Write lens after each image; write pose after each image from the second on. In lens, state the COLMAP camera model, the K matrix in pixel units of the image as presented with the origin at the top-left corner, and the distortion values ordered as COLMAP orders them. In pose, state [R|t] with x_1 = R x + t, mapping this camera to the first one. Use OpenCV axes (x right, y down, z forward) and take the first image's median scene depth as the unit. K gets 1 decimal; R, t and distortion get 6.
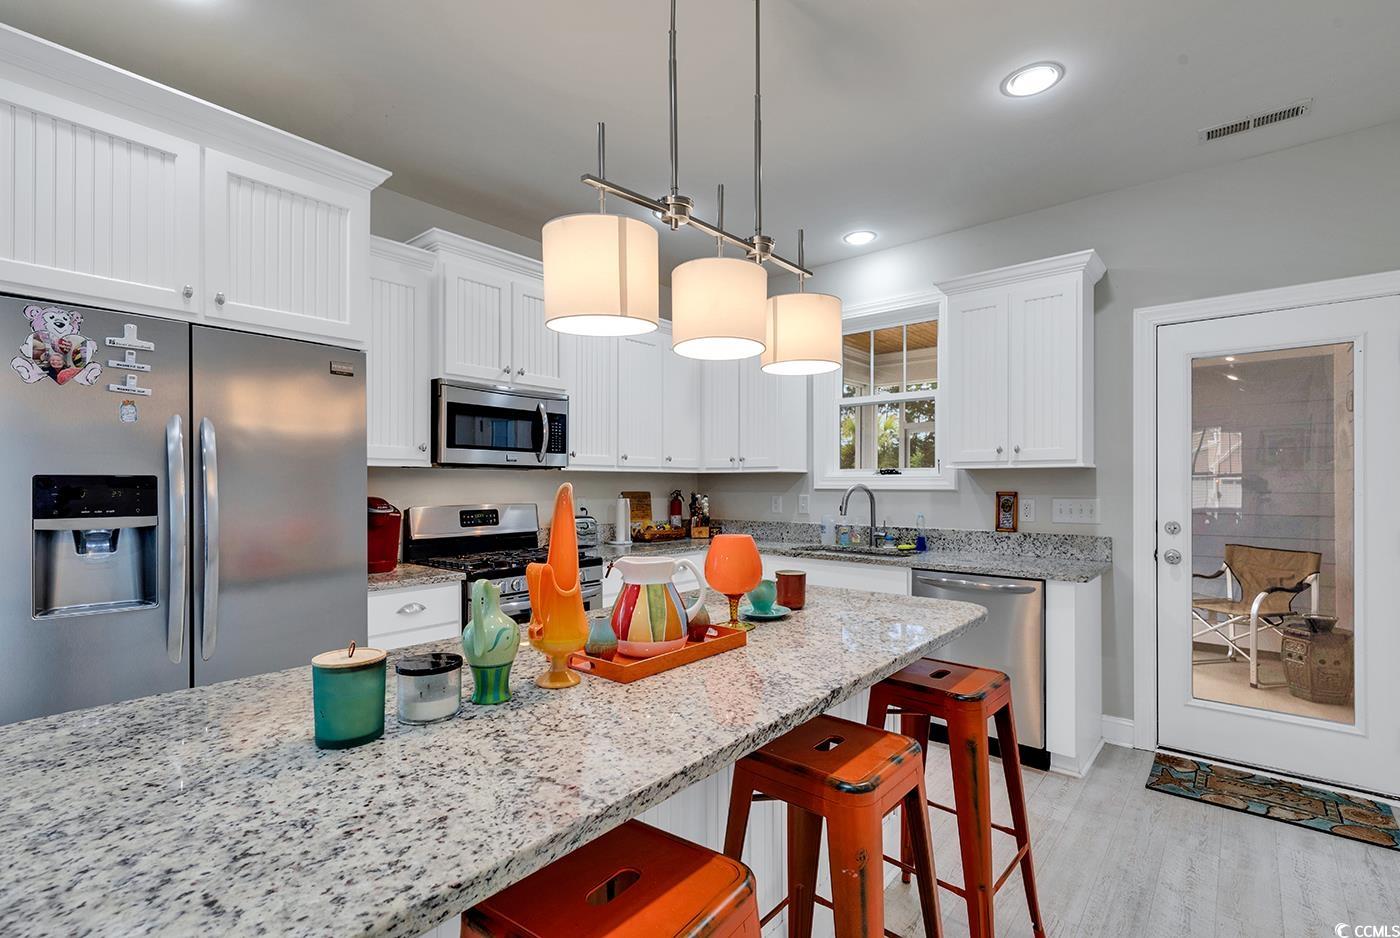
lens RADIAL K [[624.7, 0, 701.3], [0, 624.7, 482.0], [0, 0, 1]] dist [0.000062, 0.000025]
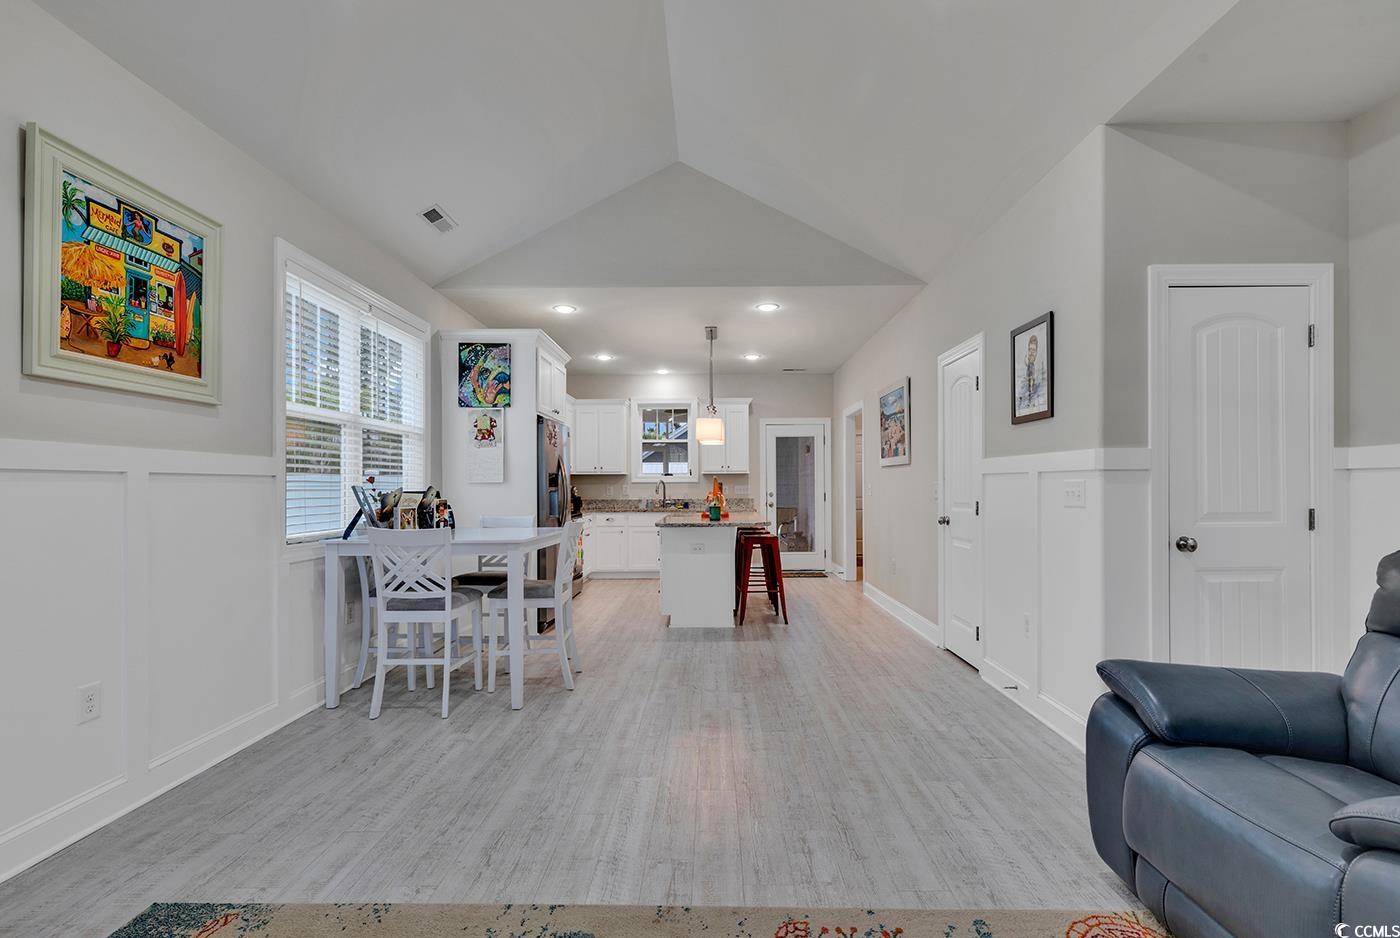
lens RADIAL K [[624.7, 0, 701.3], [0, 624.7, 482.0], [0, 0, 1]] dist [0.000062, 0.000025]
pose [[0.776347, 0.000915, 0.630305, -1.094609], [0.001159, 0.999995, -0.002879, 0.018938], [-0.630305, 0.002966, 0.776342, -0.867133]]
